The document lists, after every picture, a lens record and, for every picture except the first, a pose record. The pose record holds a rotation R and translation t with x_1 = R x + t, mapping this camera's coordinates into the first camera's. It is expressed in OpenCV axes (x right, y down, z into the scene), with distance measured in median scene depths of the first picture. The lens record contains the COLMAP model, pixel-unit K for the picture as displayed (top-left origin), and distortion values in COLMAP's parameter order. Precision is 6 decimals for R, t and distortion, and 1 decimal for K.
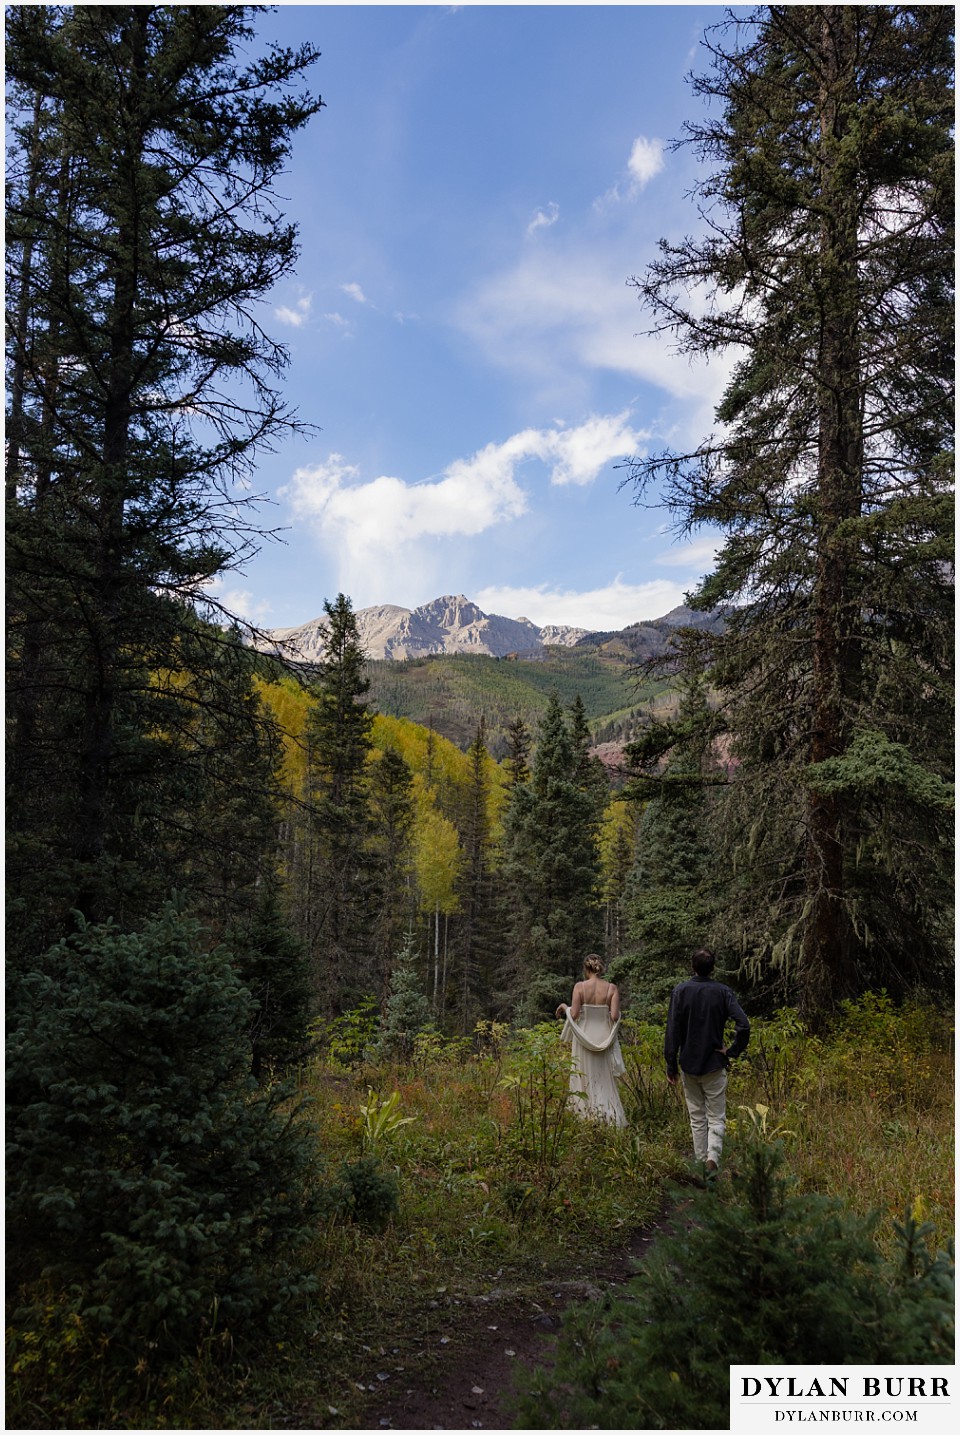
lens RADIAL K [[1096.6, 0, 477.2], [0, 1096.6, 708.7], [0, 0, 1]] dist [0.023499, 0.001457]
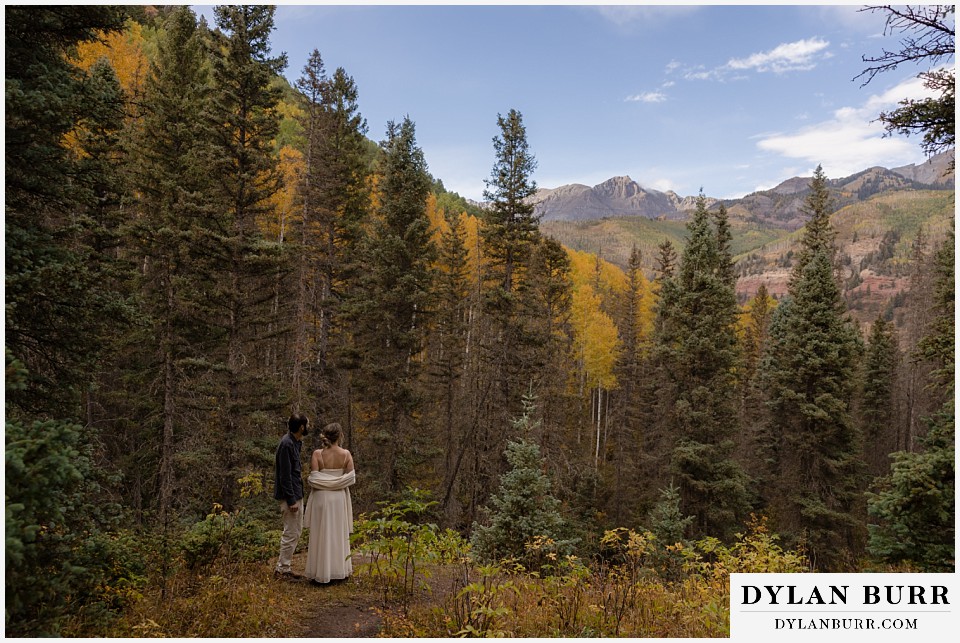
lens RADIAL K [[733.6, 0, 489.8], [0, 733.6, 320.2], [0, 0, 1]] dist [0.023499, 0.001457]
pose [[0.980806, 0.015539, -0.194364, 0.005786], [0.001784, 0.996063, 0.088635, 0.044554], [0.194976, -0.087281, 0.976917, 0.208337]]
